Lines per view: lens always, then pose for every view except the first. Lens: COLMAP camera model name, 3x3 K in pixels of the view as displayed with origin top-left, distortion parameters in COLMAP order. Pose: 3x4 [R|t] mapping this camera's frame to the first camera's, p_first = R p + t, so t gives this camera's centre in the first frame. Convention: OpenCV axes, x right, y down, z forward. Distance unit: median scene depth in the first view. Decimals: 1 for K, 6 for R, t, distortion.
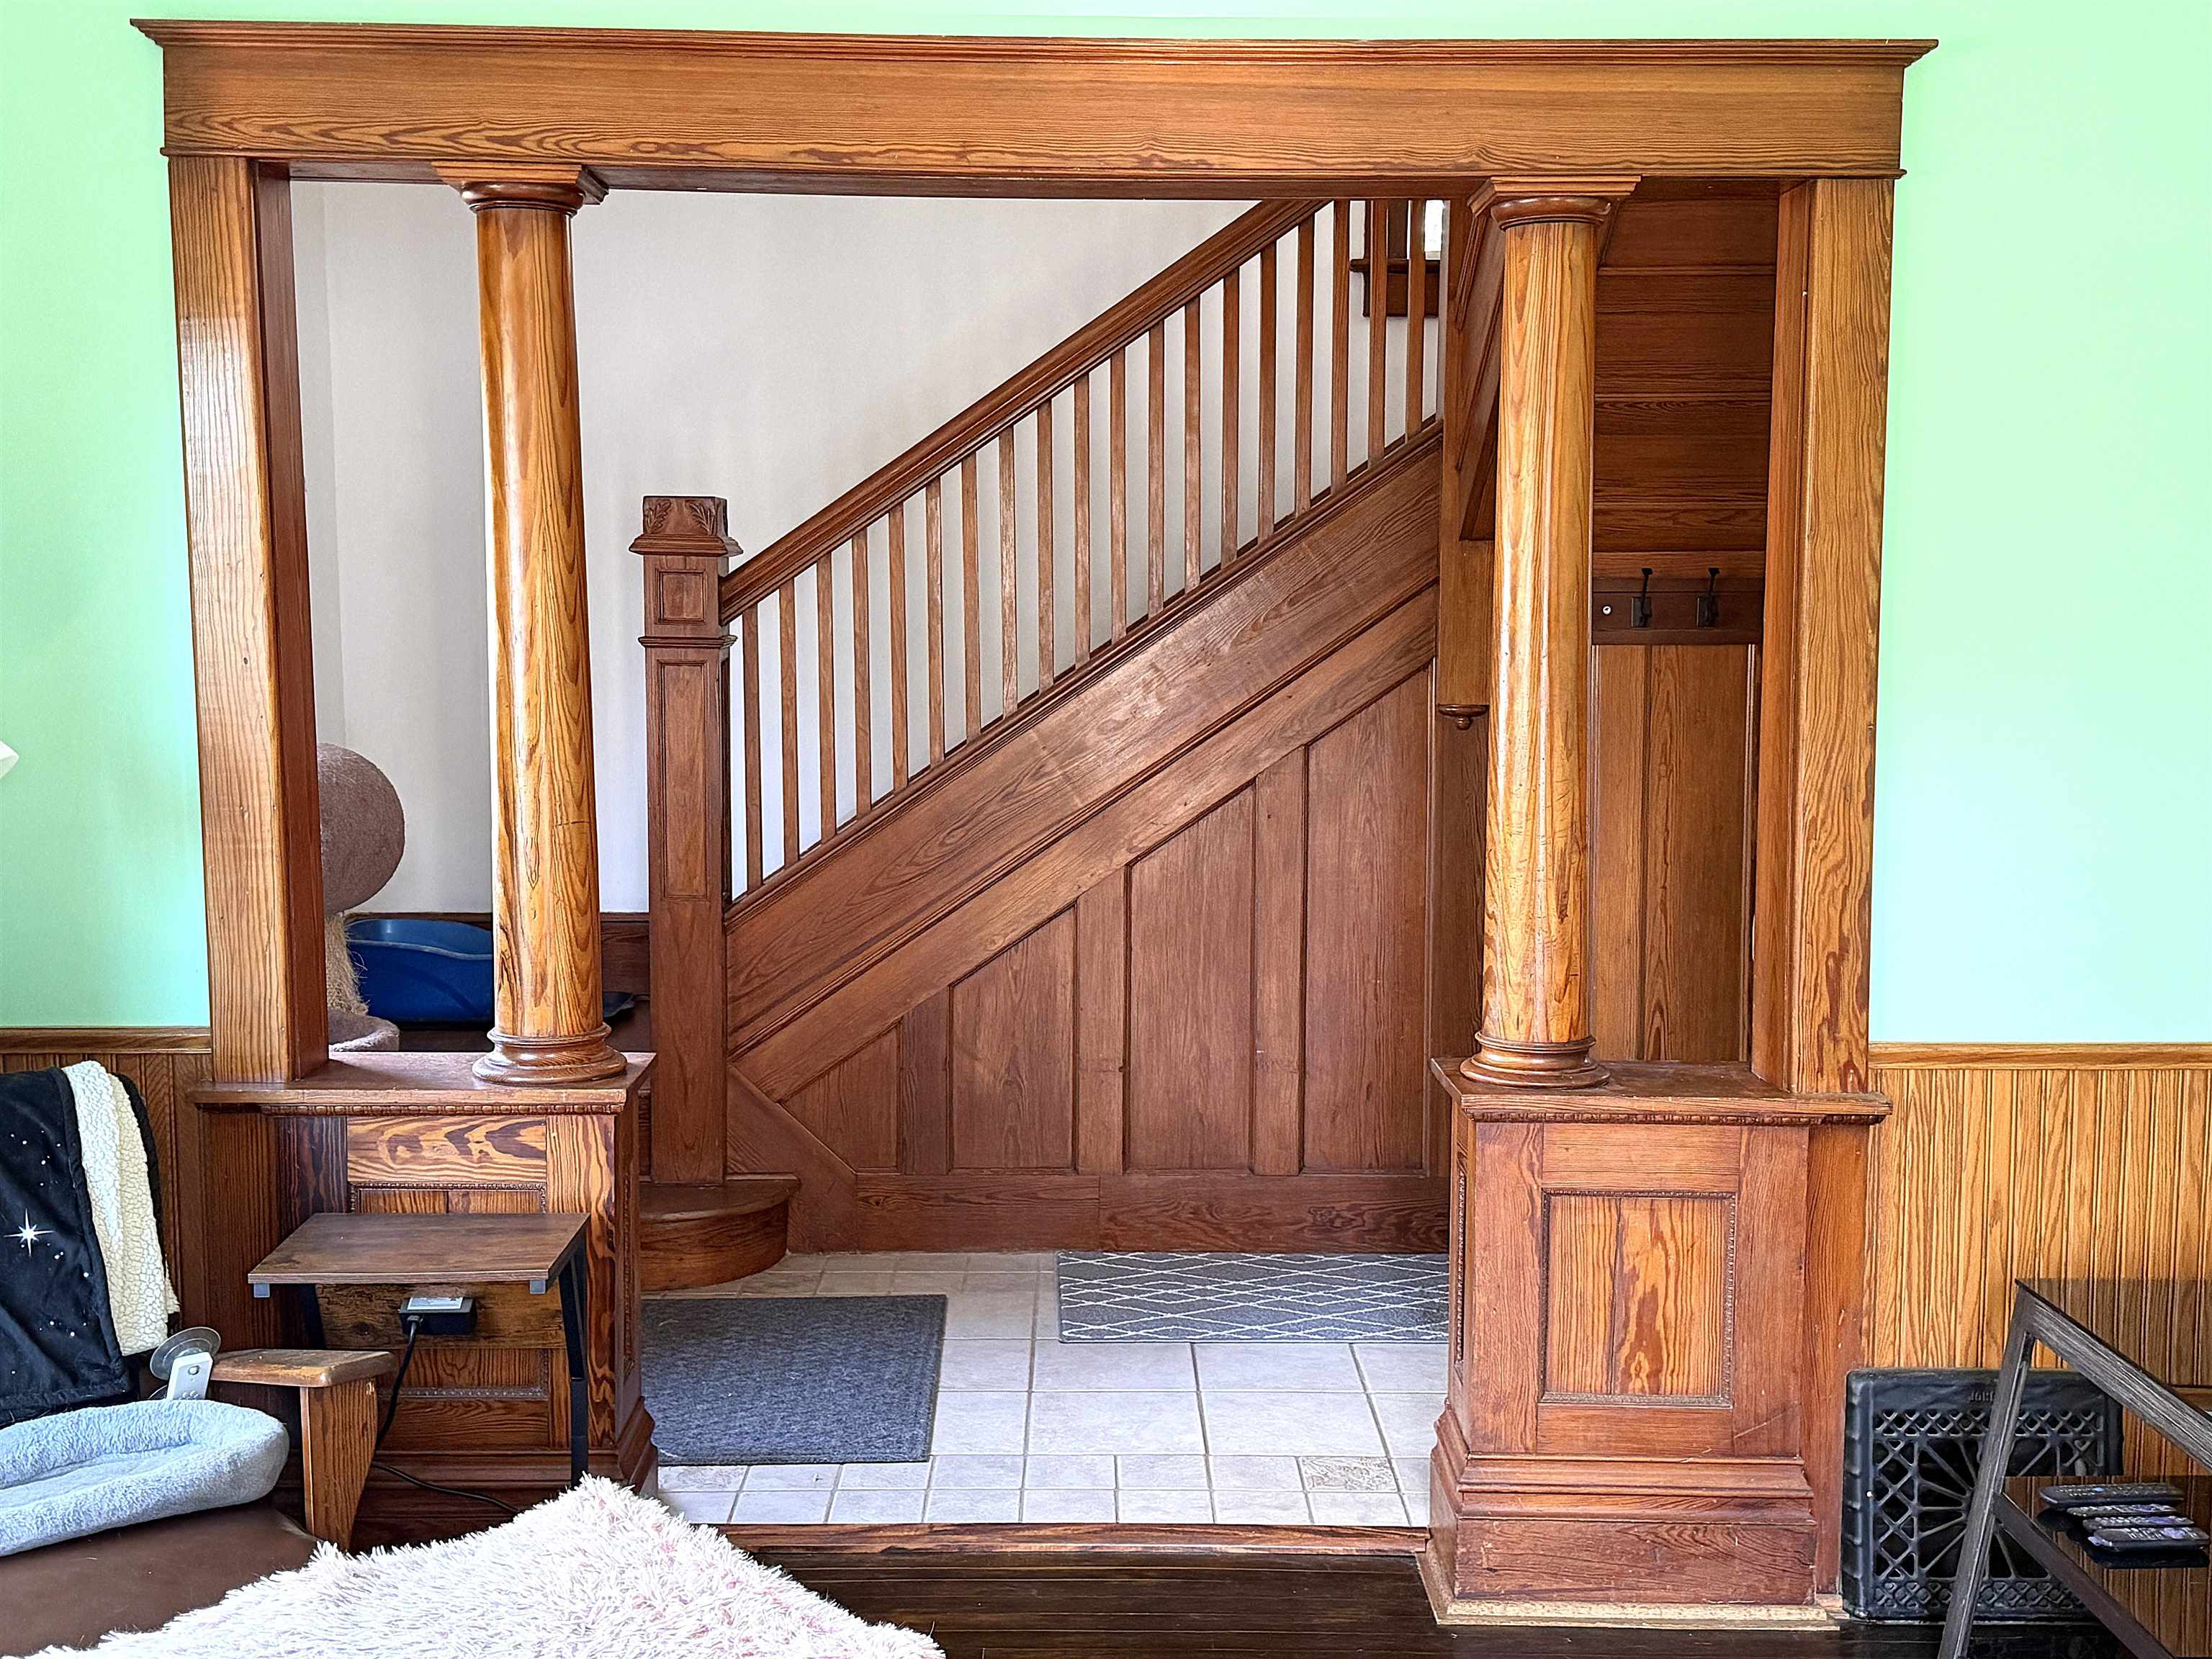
lens RADIAL K [[2425.9, 0, 1104.9], [0, 2425.9, 828.9], [0, 0, 1]] dist [0.049058, 0.000000]
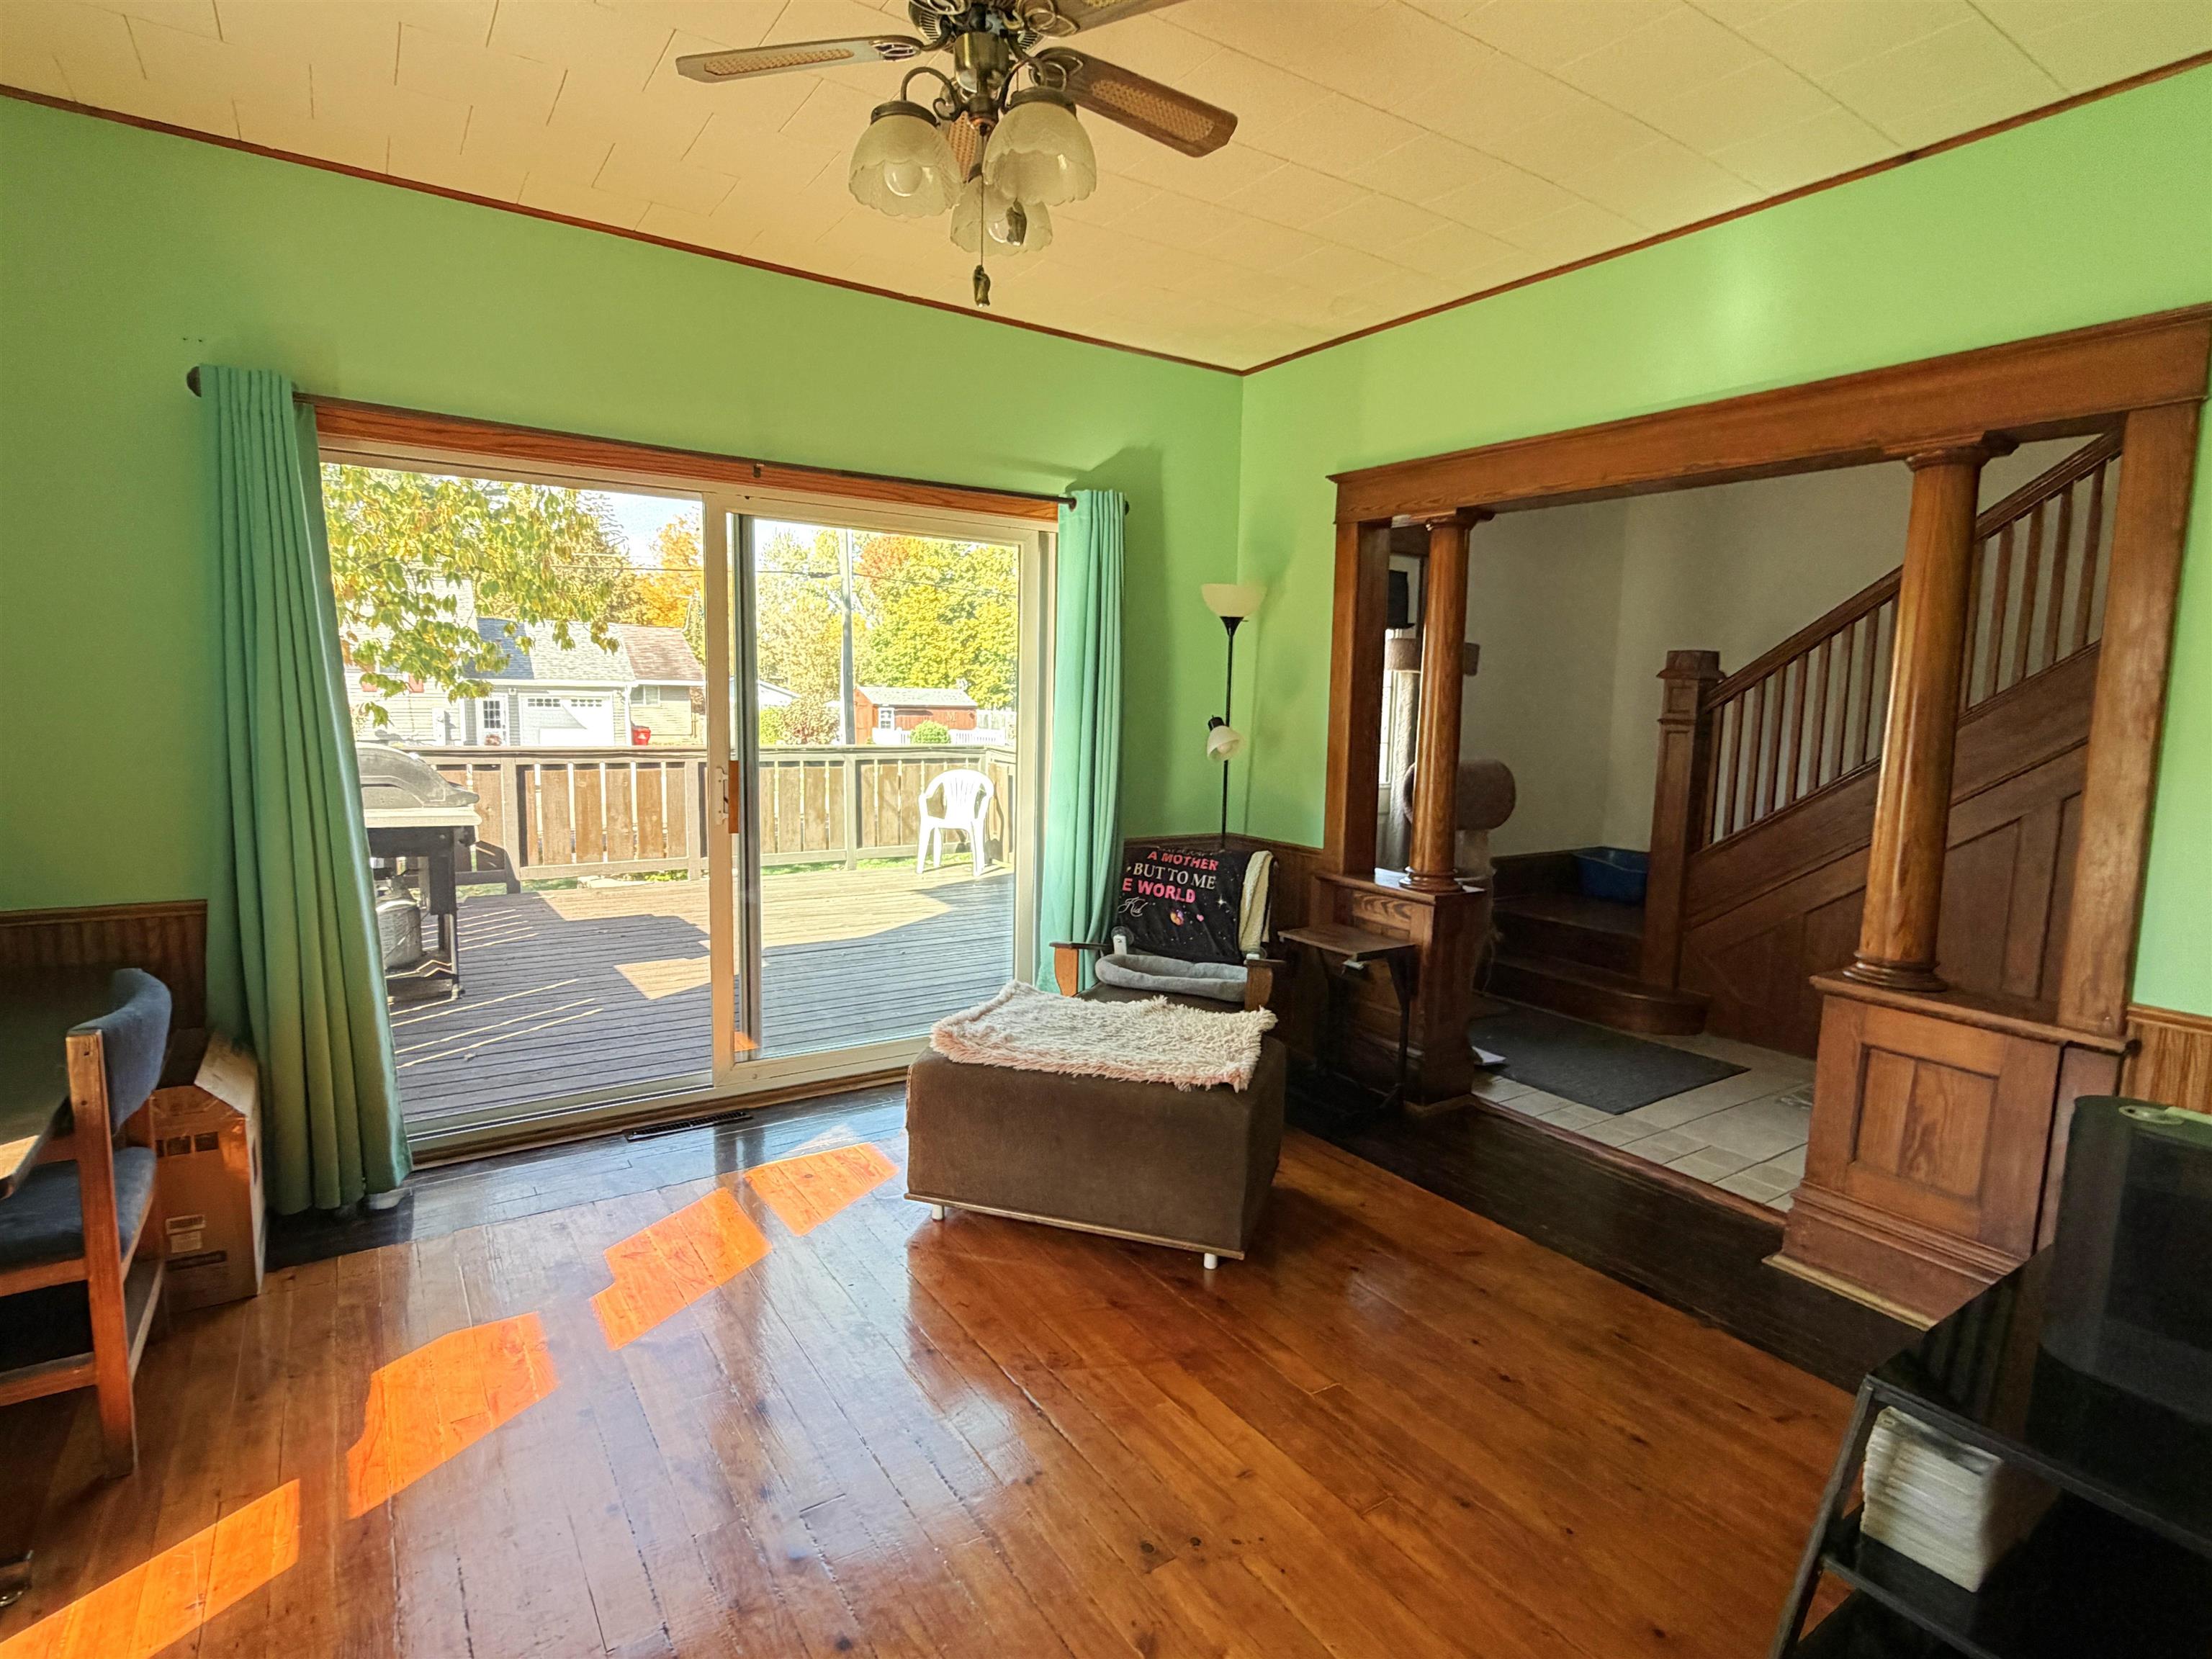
lens RADIAL K [[1136.7, 0, 1104.0], [0, 1136.7, 838.9], [0, 0, 1]] dist [-0.001863, -0.000911]
pose [[0.539118, 0.115910, -0.834216, 0.365730], [-0.106443, 0.991920, 0.069032, 0.006142], [0.835477, 0.051580, 0.547100, 0.079269]]
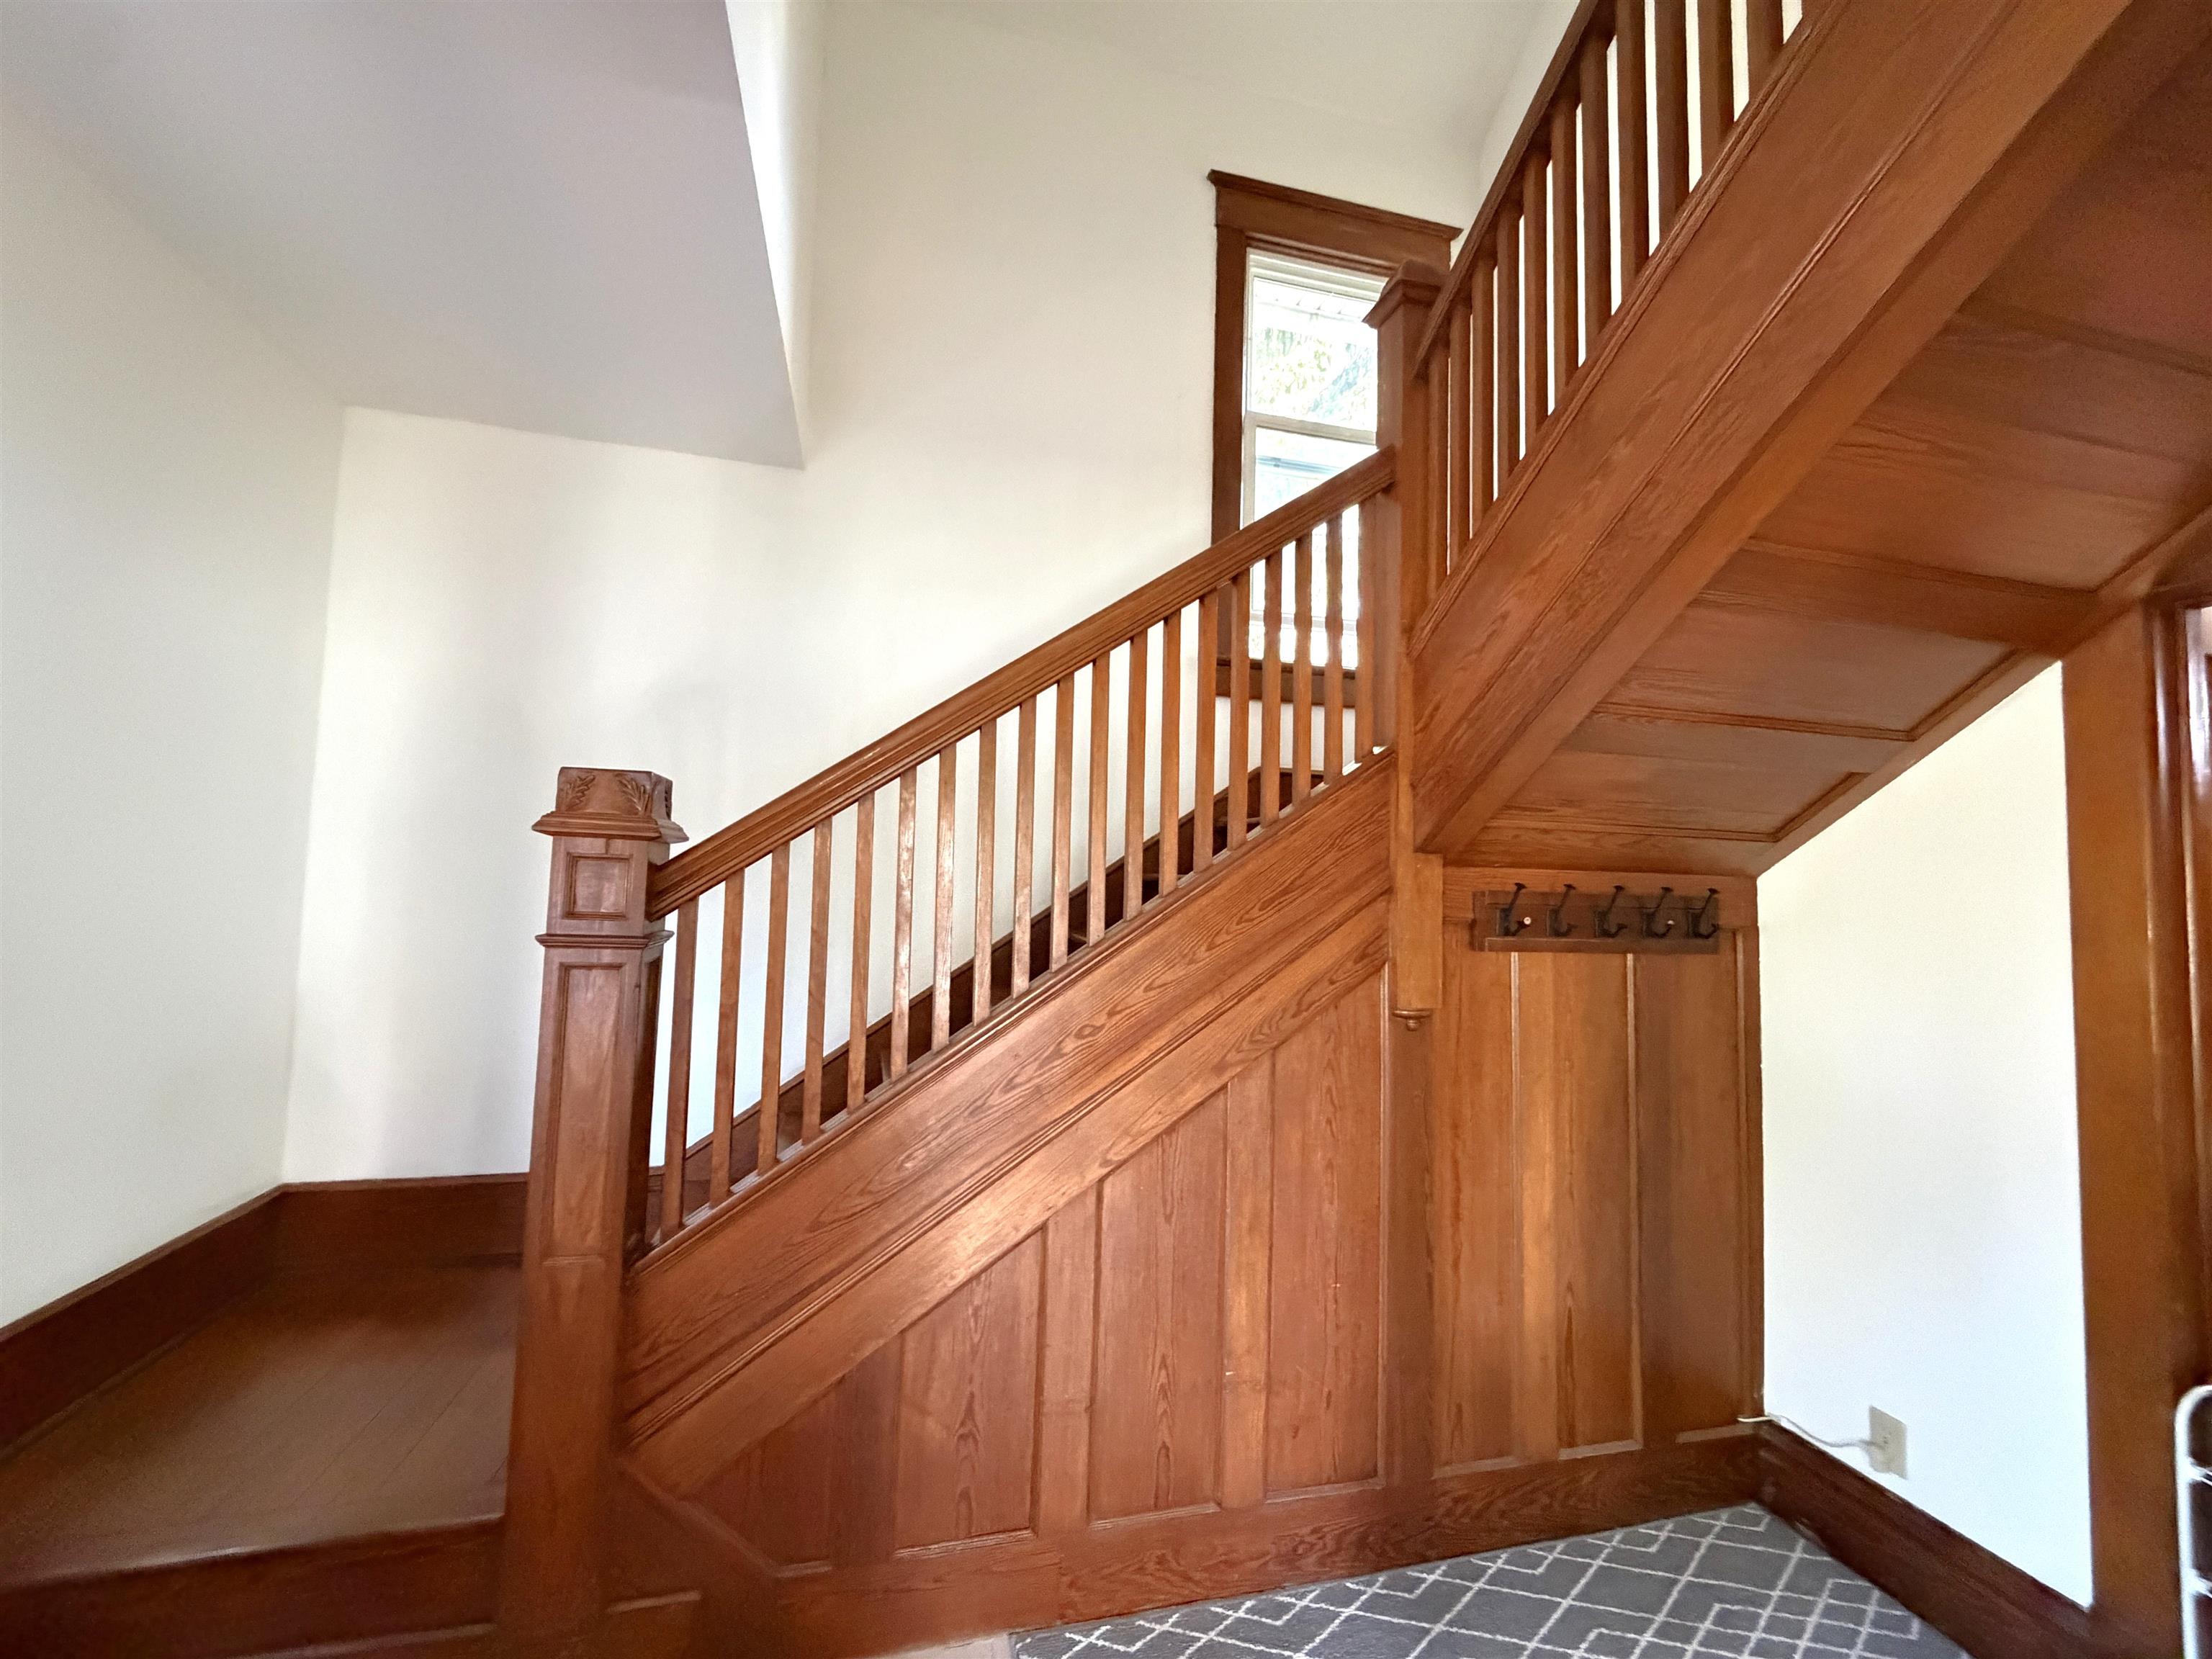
lens RADIAL K [[891.7, 0, 1104.1], [0, 891.7, 827.1], [0, 0, 1]] dist [-0.000276, -0.000006]
pose [[0.969029, 0.041656, 0.243410, -0.079576], [-0.001978, 0.986948, -0.161026, -0.065309], [-0.246940, 0.155557, 0.956464, 0.646033]]
